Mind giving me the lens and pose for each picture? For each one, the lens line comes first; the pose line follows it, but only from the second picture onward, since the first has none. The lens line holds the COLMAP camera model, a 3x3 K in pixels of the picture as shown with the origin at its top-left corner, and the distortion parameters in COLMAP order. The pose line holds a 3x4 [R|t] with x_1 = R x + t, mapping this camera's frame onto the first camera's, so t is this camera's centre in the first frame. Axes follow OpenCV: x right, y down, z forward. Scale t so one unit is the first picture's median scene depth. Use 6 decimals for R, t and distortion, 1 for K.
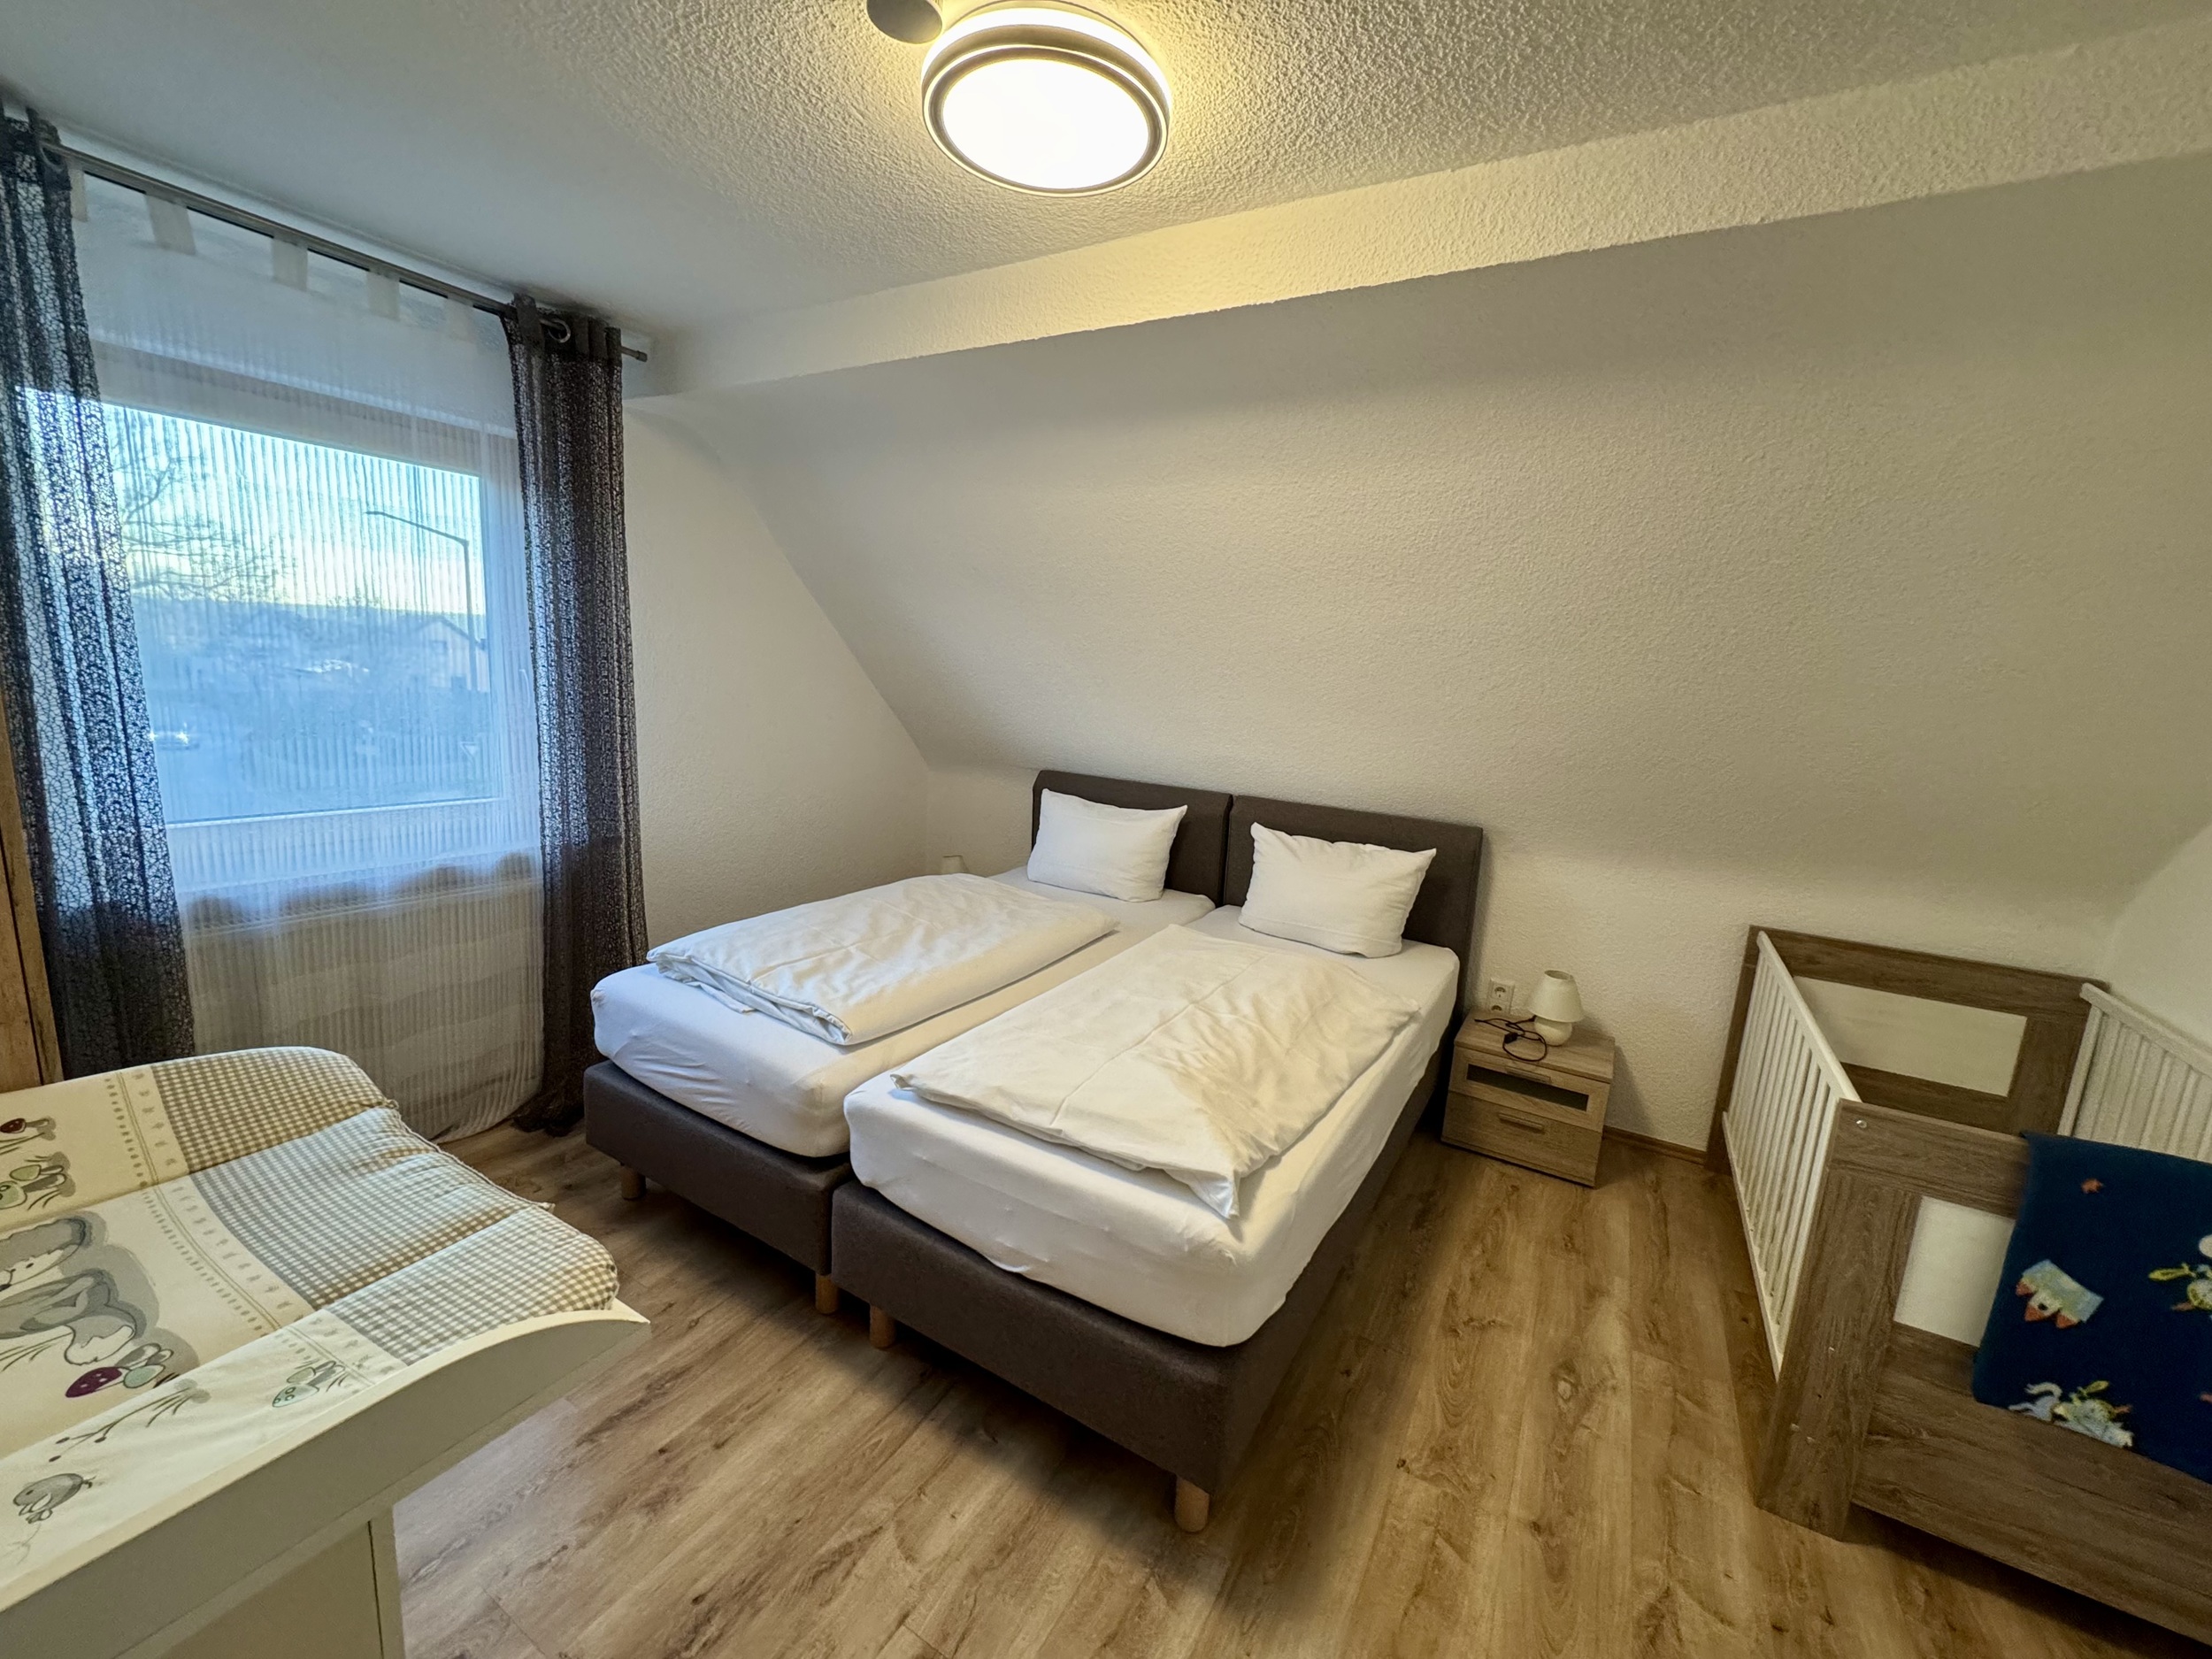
lens RADIAL K [[886.1, 0, 1108.9], [0, 886.1, 834.8], [0, 0, 1]] dist [-0.001998, -0.000071]
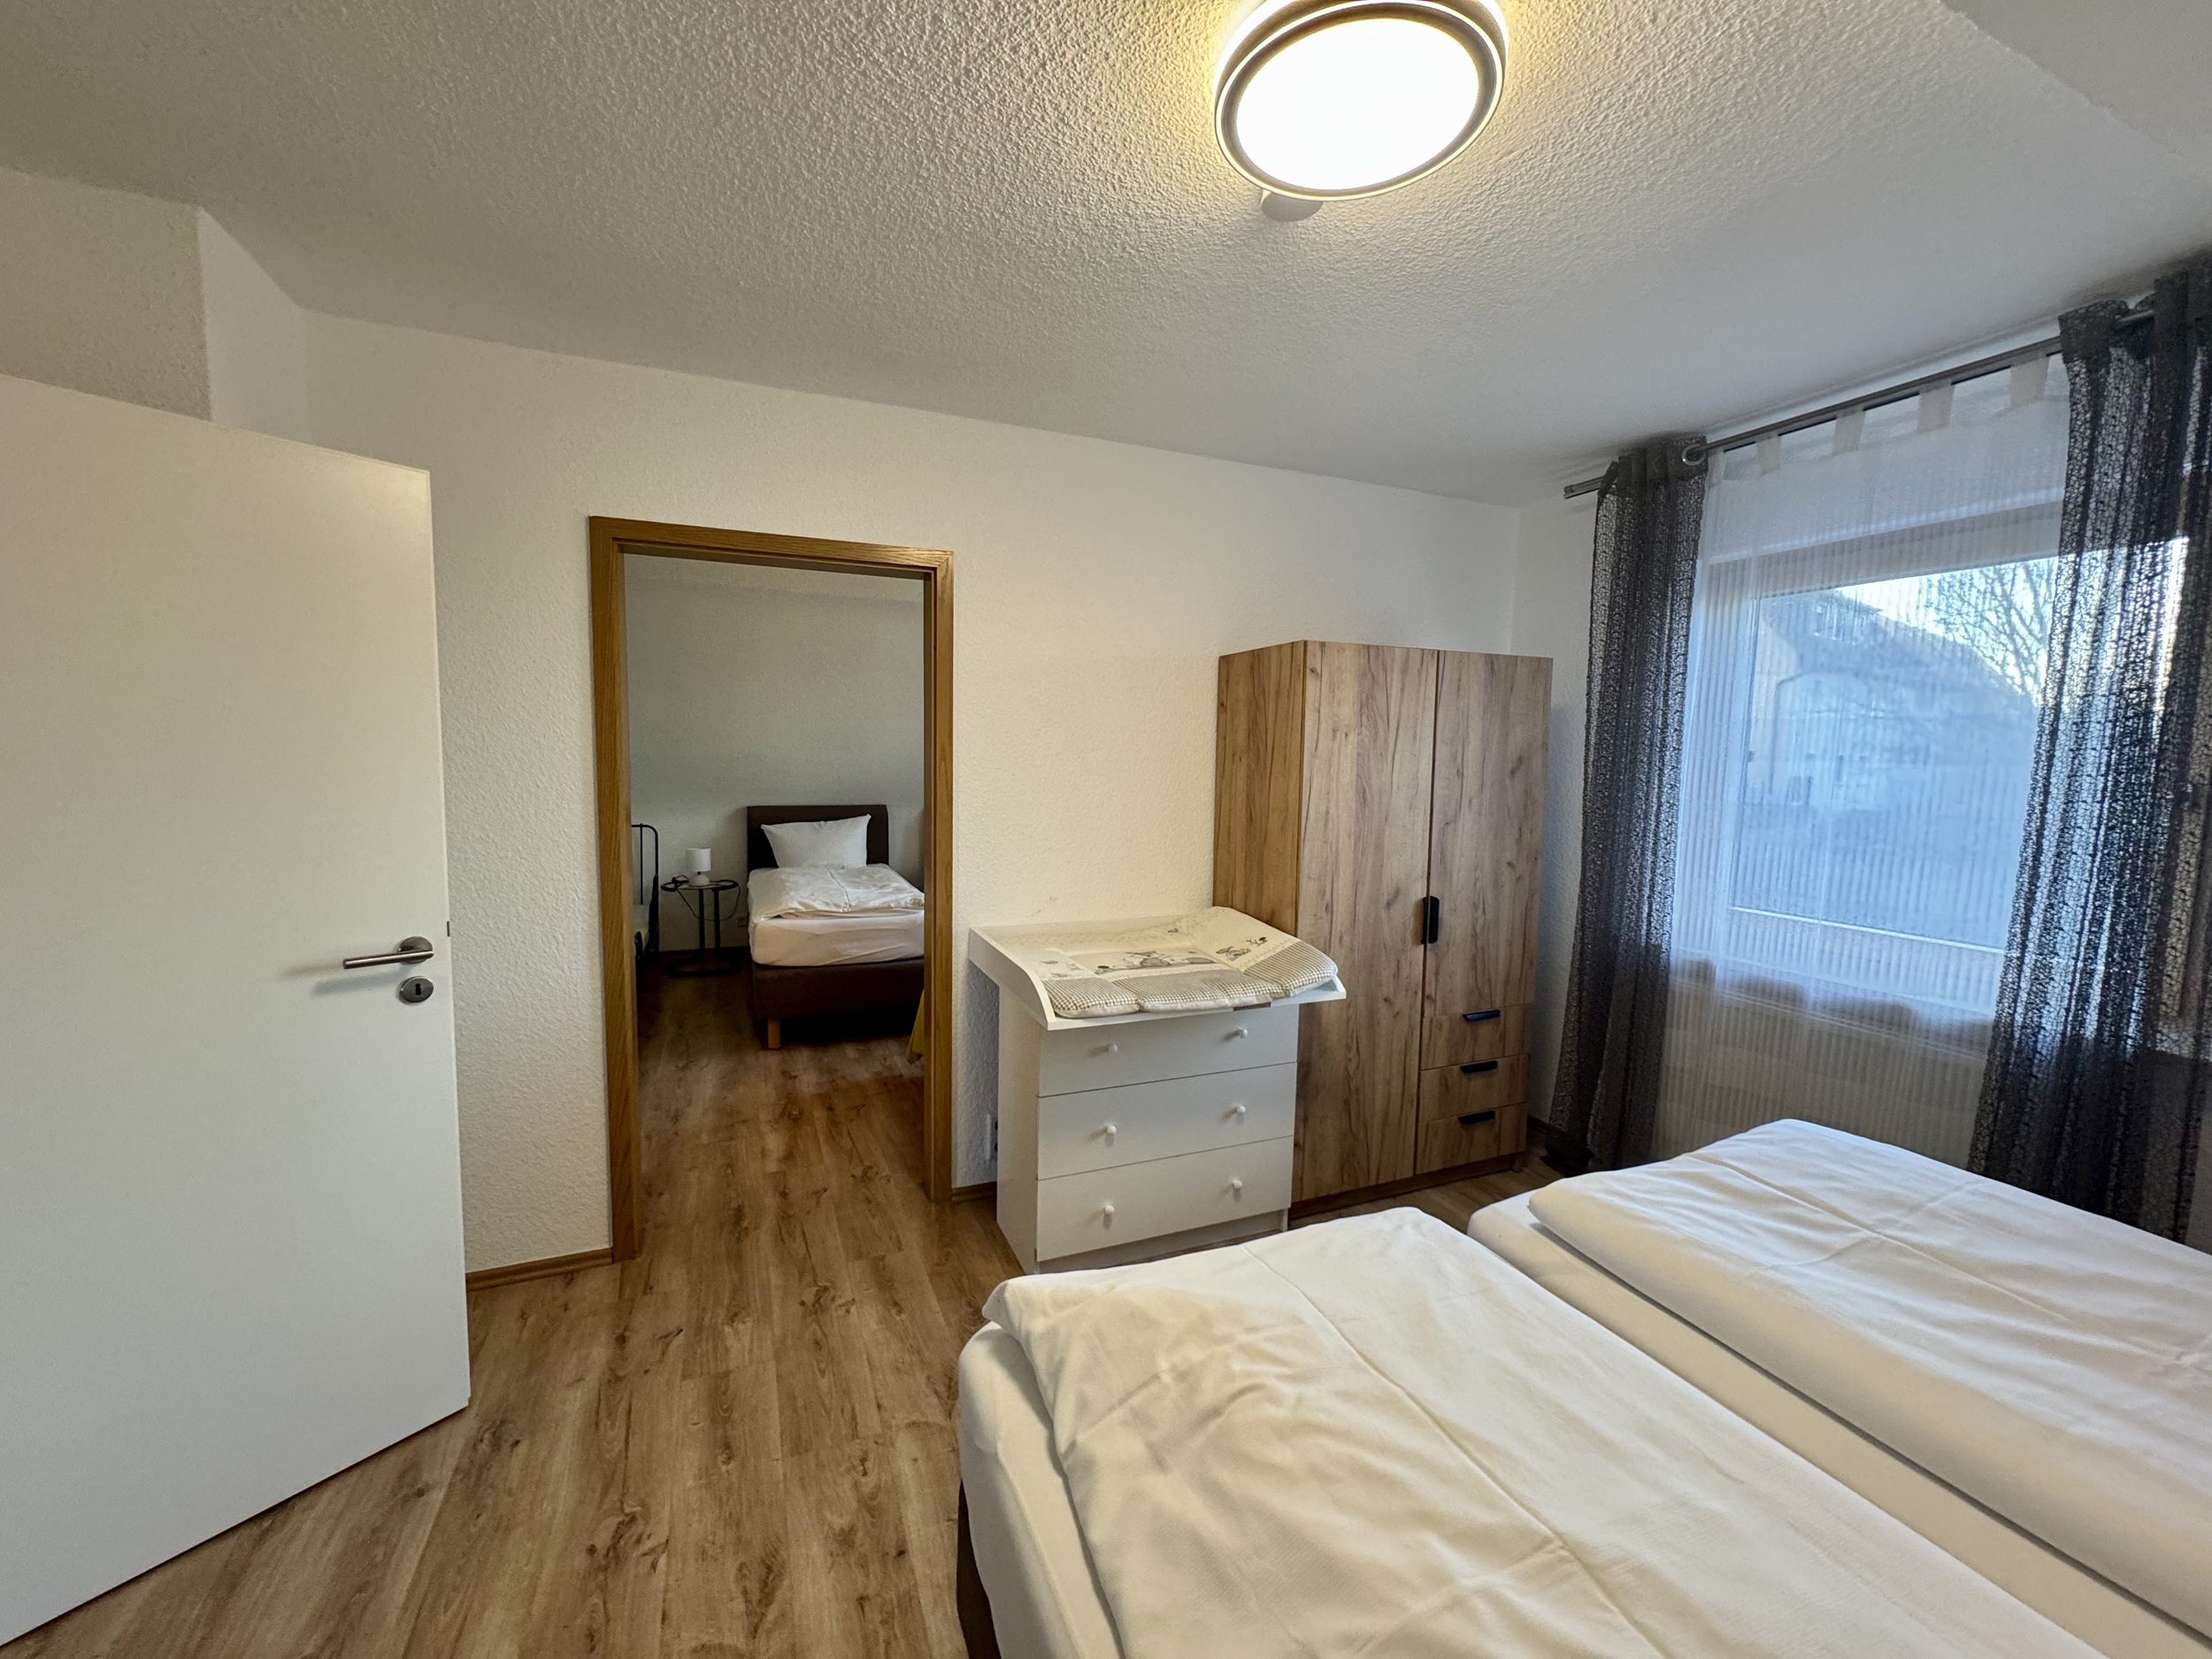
lens RADIAL K [[886.1, 0, 1103.9], [0, 886.1, 838.8], [0, 0, 1]] dist [-0.001998, -0.000071]
pose [[-0.601914, 0.005514, -0.798542, 0.477574], [-0.197638, 0.967838, 0.155656, -0.114018], [0.773718, 0.251514, -0.581465, 0.918655]]
